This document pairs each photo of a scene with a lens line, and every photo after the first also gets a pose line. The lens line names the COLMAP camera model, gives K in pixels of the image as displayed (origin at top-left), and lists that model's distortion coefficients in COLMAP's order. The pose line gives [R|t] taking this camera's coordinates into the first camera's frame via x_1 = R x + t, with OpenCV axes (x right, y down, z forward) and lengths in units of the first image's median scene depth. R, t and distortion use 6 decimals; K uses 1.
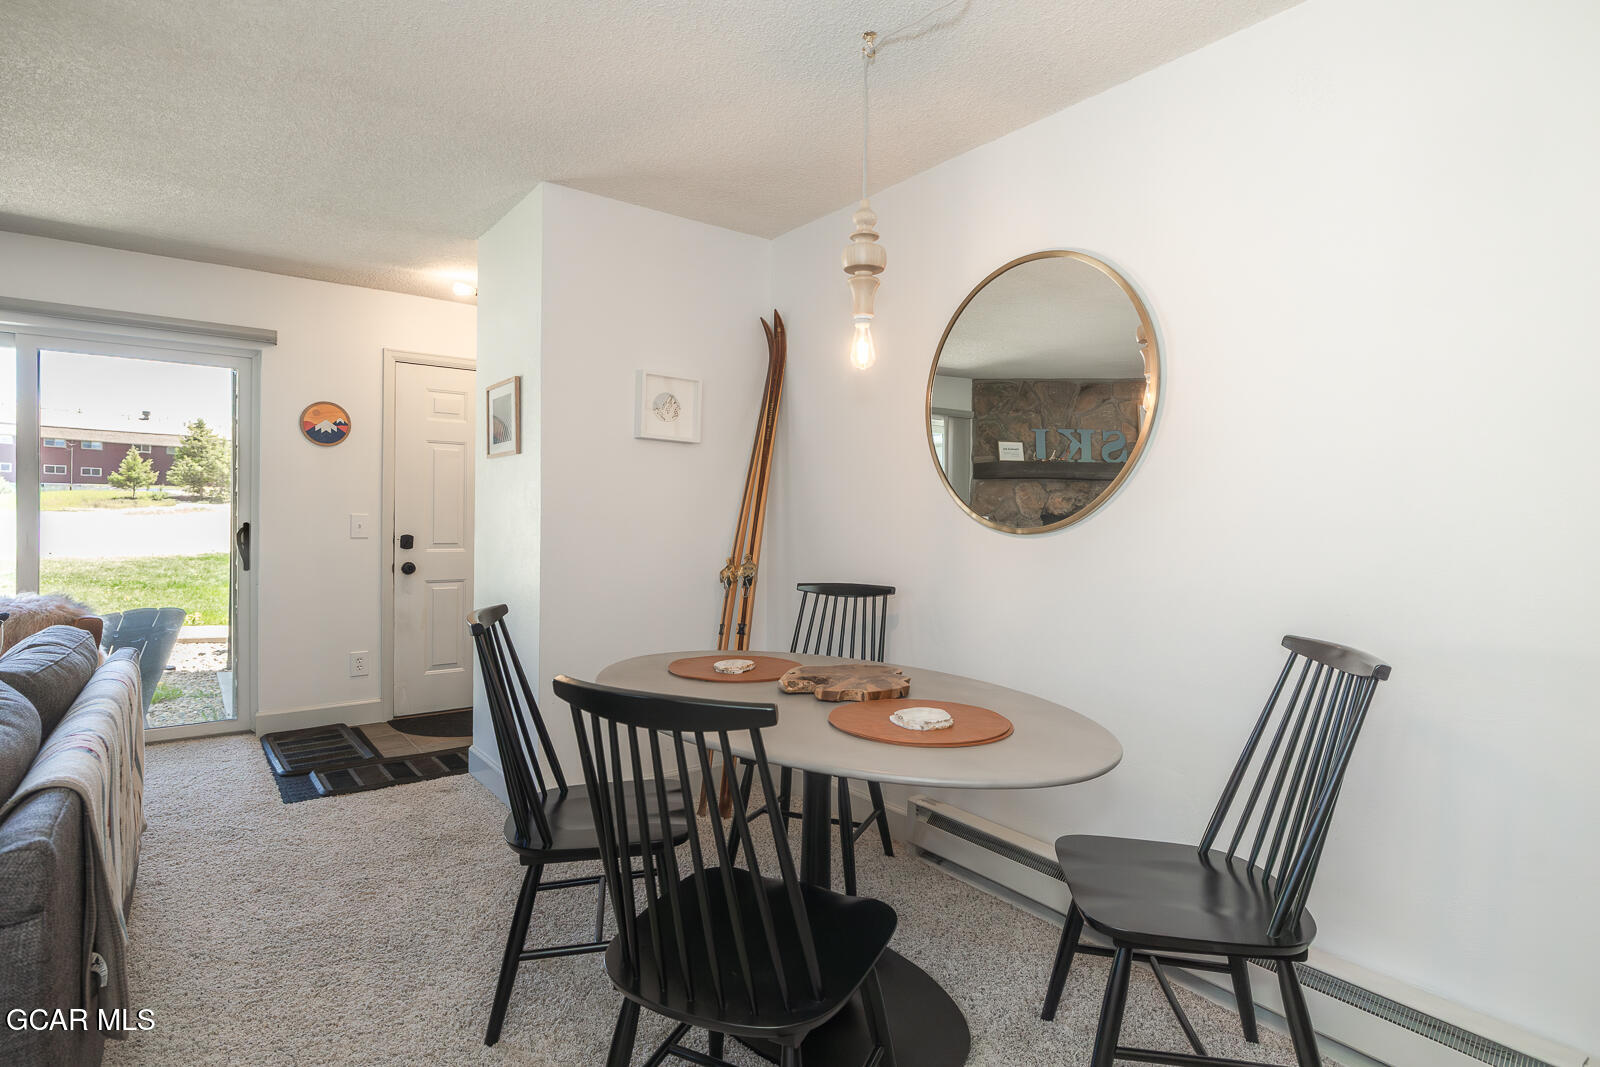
lens RADIAL K [[823.3, 0, 802.2], [0, 823.3, 529.9], [0, 0, 1]] dist [-0.001171, -0.001590]
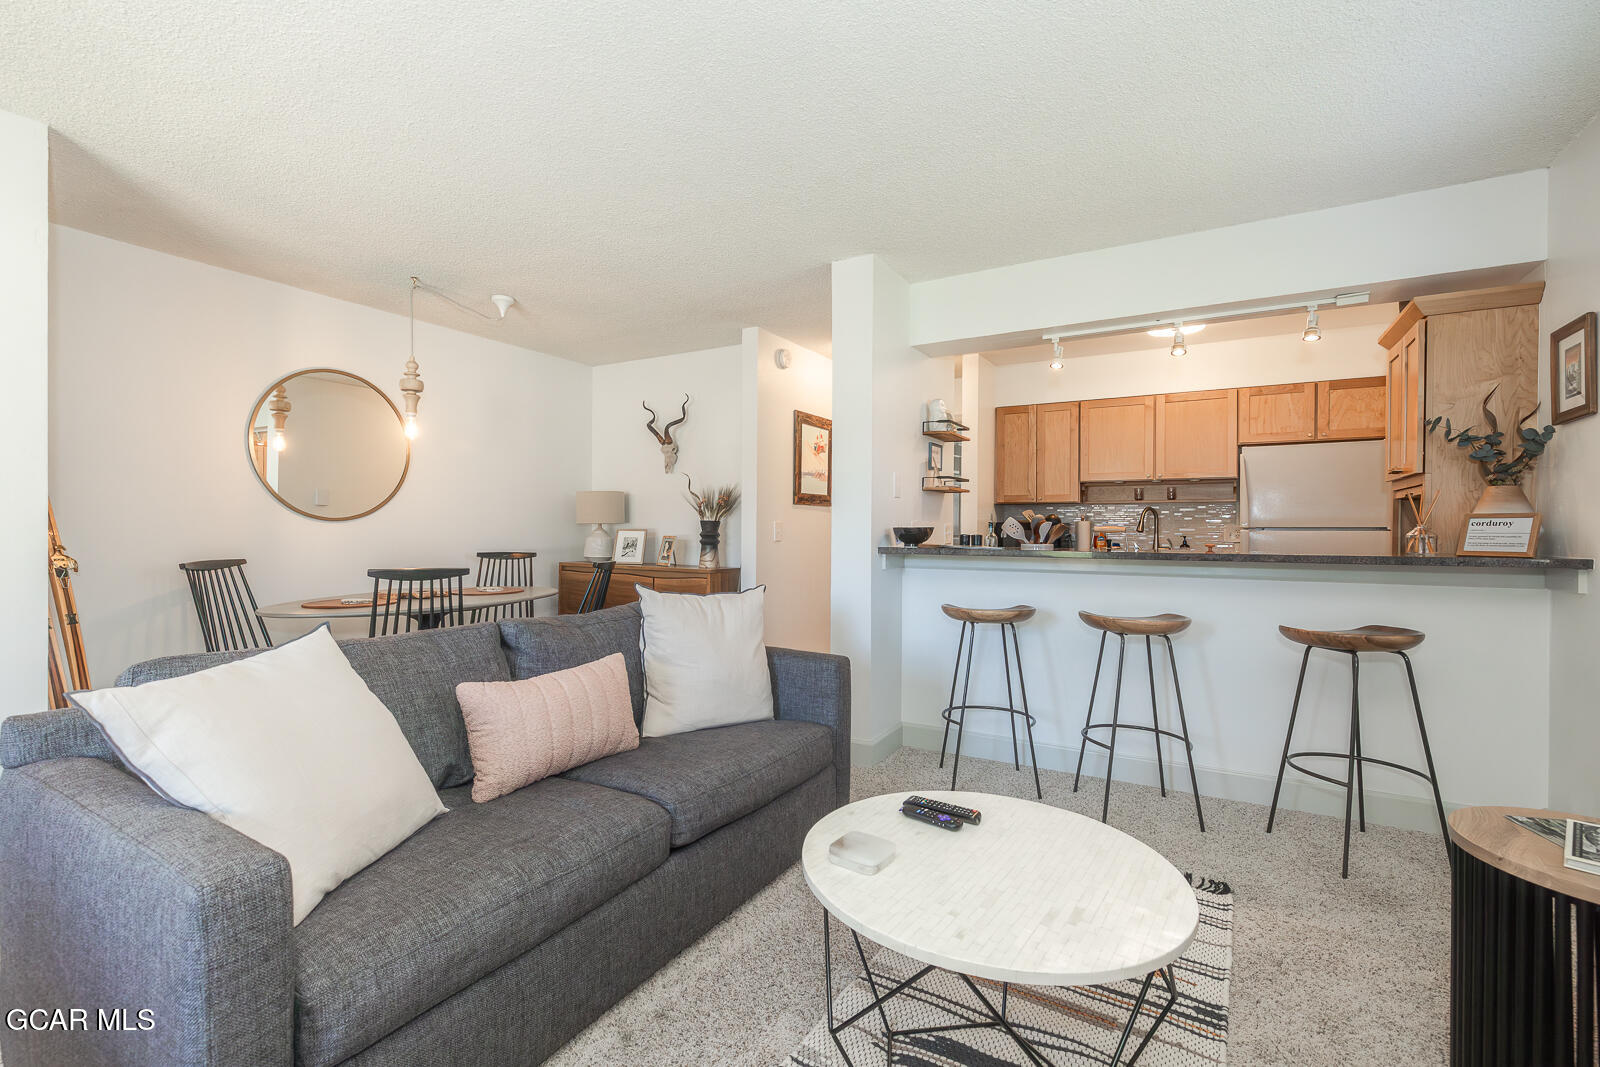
lens RADIAL K [[712.6, 0, 790.9], [0, 712.6, 529.6], [0, 0, 1]] dist [0.005199, 0.000156]
pose [[-0.396845, -0.022582, 0.917608, -0.953750], [0.002809, 0.999663, 0.025816, -0.007075], [-0.917881, 0.012823, -0.396648, 0.414672]]
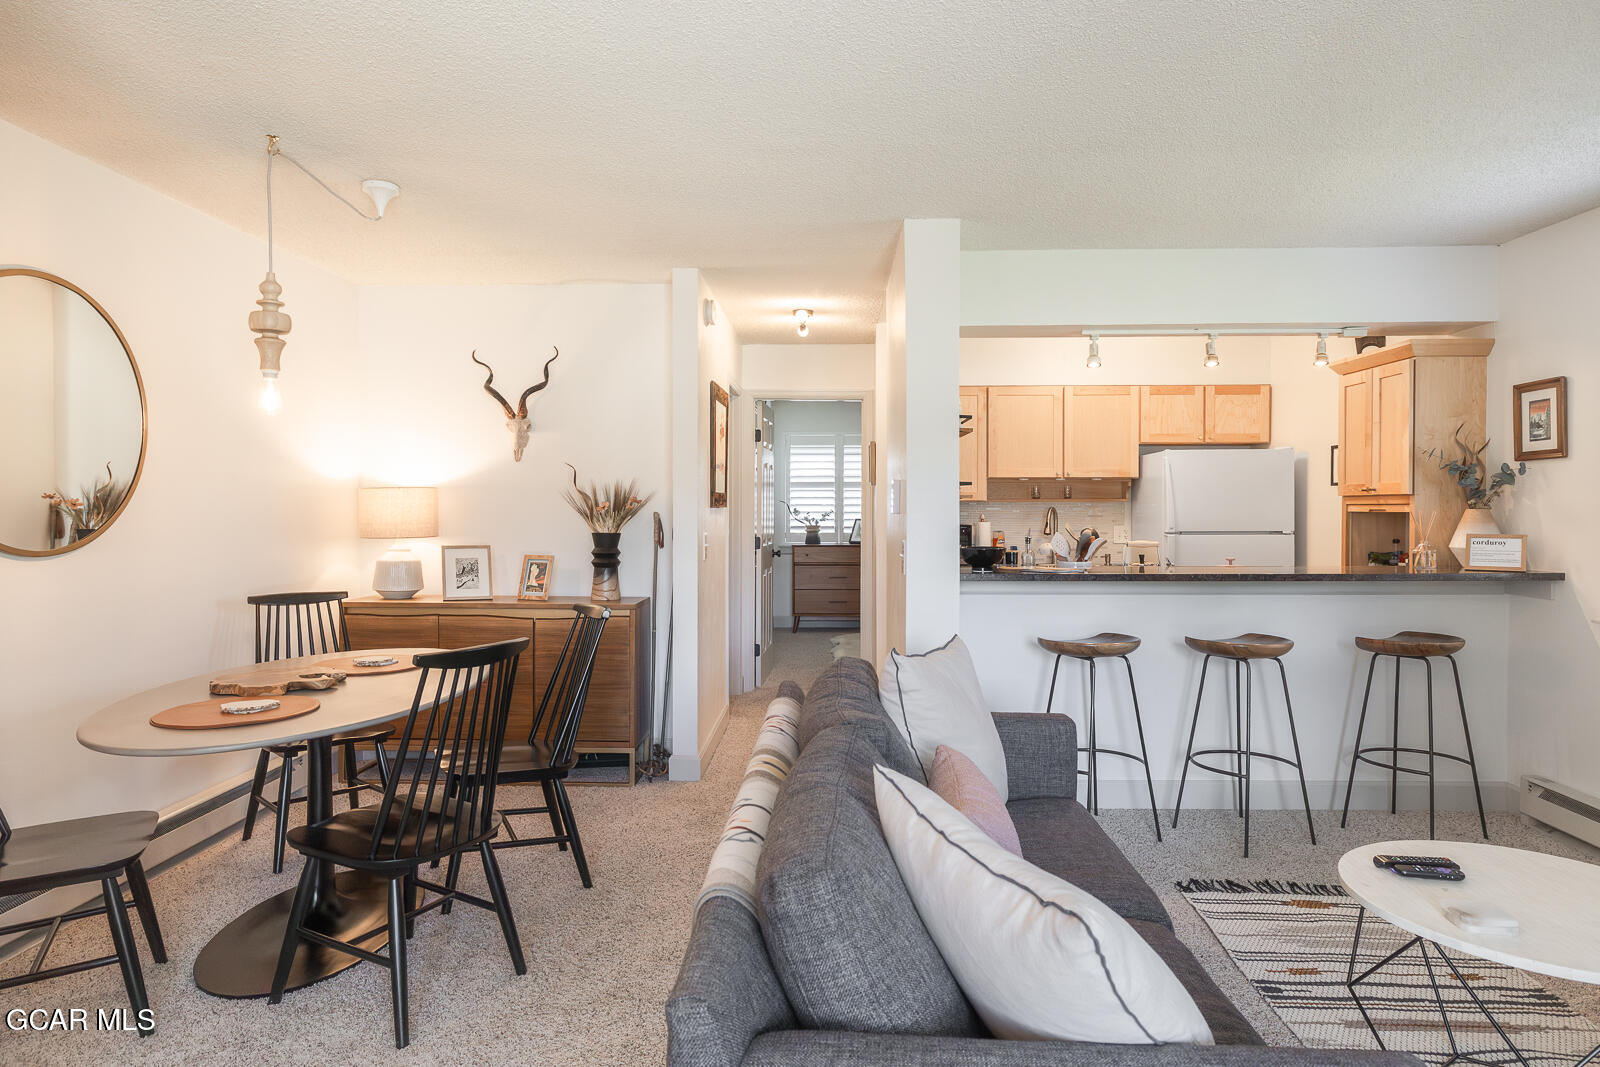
lens RADIAL K [[955.4, 0, 808.3], [0, 955.4, 516.0], [0, 0, 1]] dist [-0.002117, -0.000868]
pose [[-0.791643, -0.025770, 0.610440, -0.685262], [-0.004790, 0.999341, 0.035976, -0.051378], [-0.610965, 0.025556, -0.791245, 0.797880]]
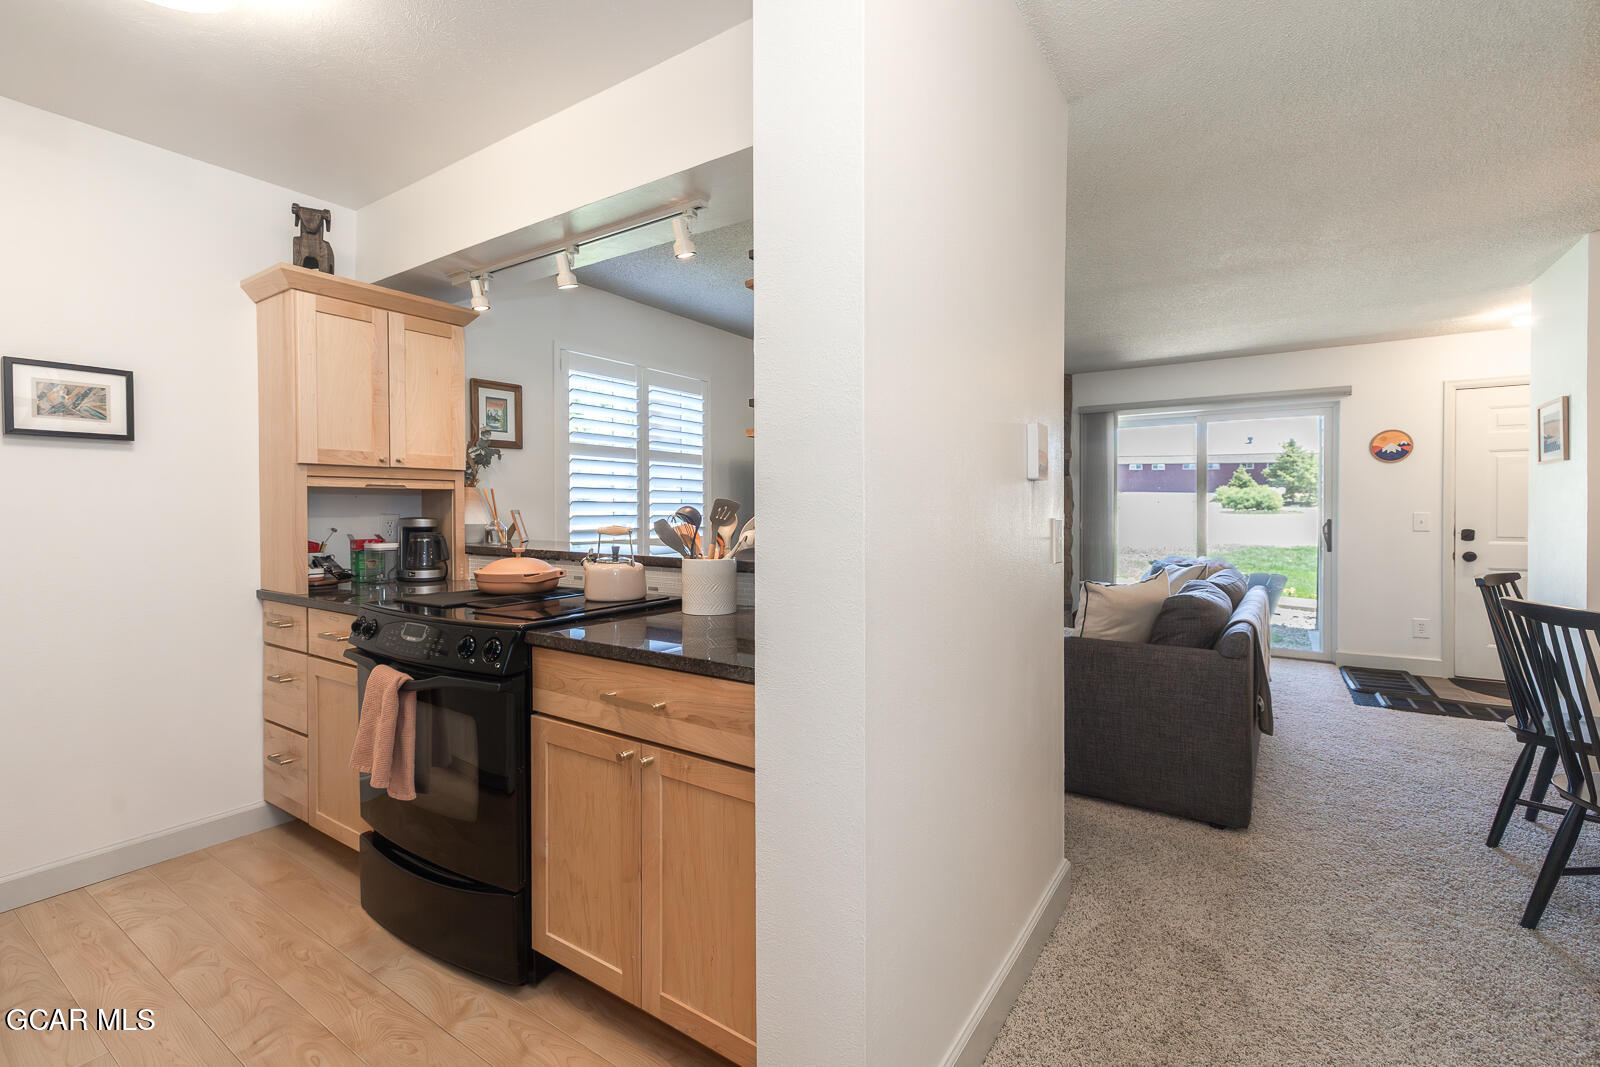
lens RADIAL K [[707.4, 0, 800.7], [0, 707.4, 515.3], [0, 0, 1]] dist [0.028036, -0.006959]
pose [[0.332060, -0.009322, -0.943212, 0.213566], [-0.010001, 0.999860, -0.013403, 0.009605], [0.943205, 0.013884, 0.331921, -0.307521]]
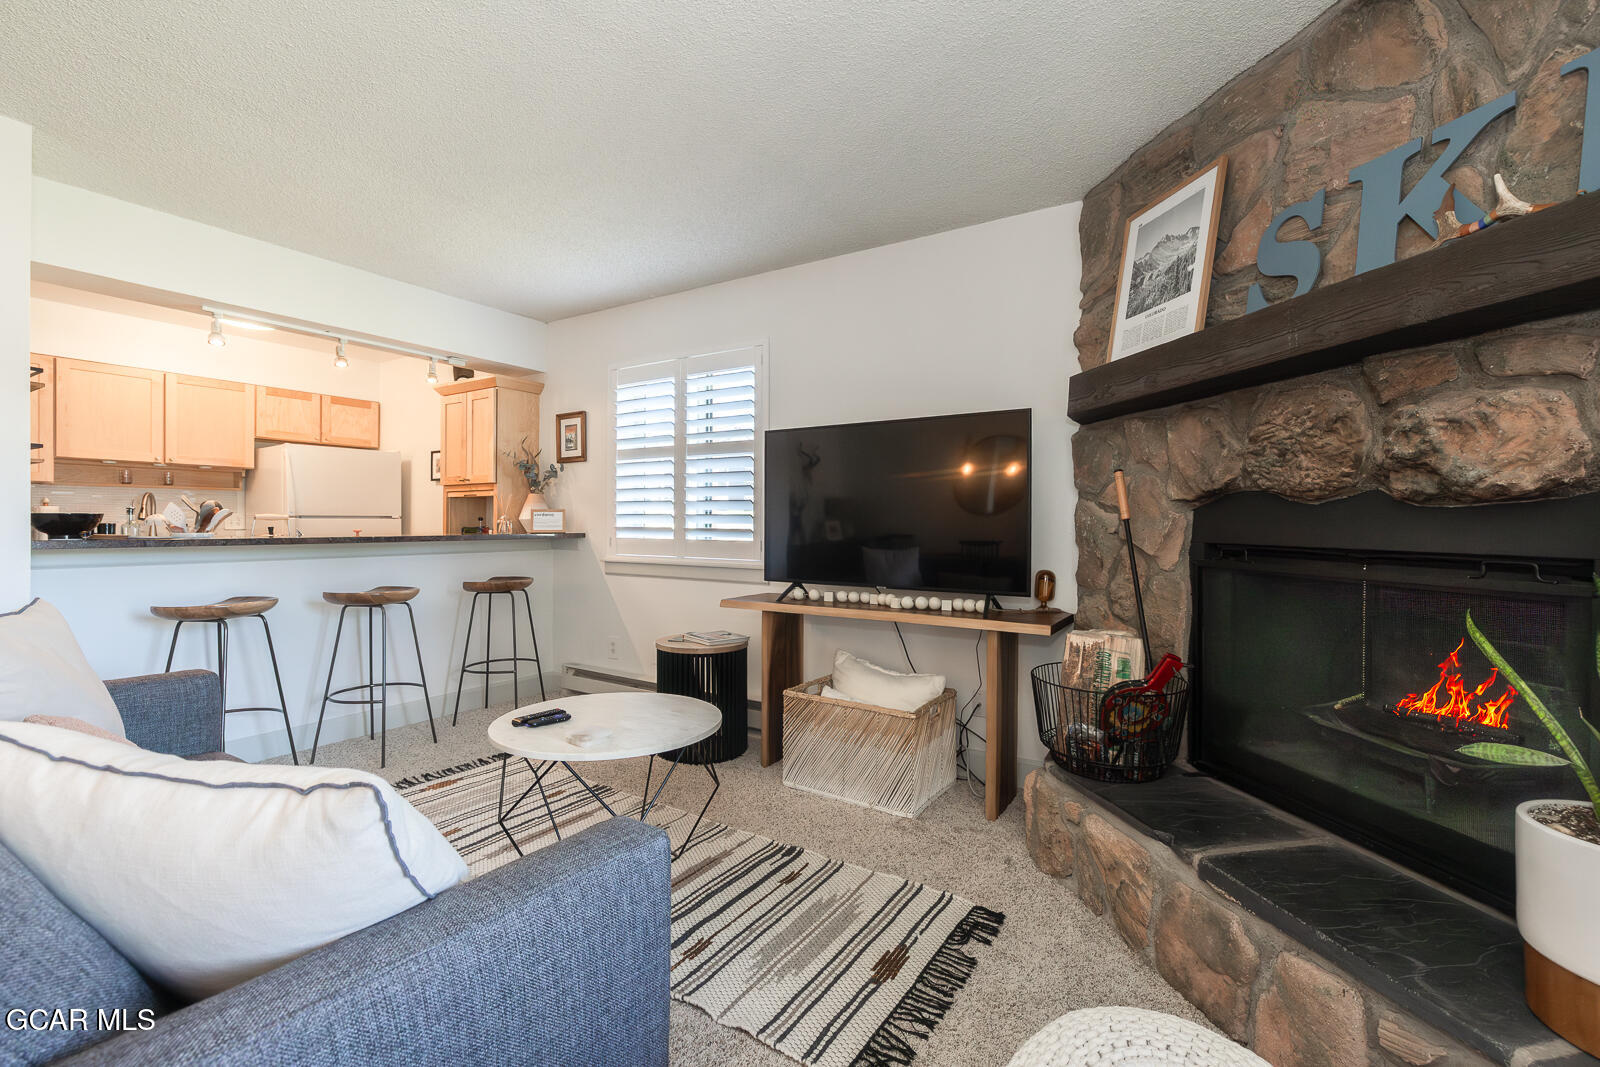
lens RADIAL K [[685.7, 0, 796.3], [0, 685.7, 524.2], [0, 0, 1]] dist [0.004153, 0.000687]
pose [[-0.931851, -0.024019, -0.362045, -0.623508], [-0.029118, 0.999539, 0.008635, -0.000618], [0.361670, 0.018589, -0.932121, 0.740807]]
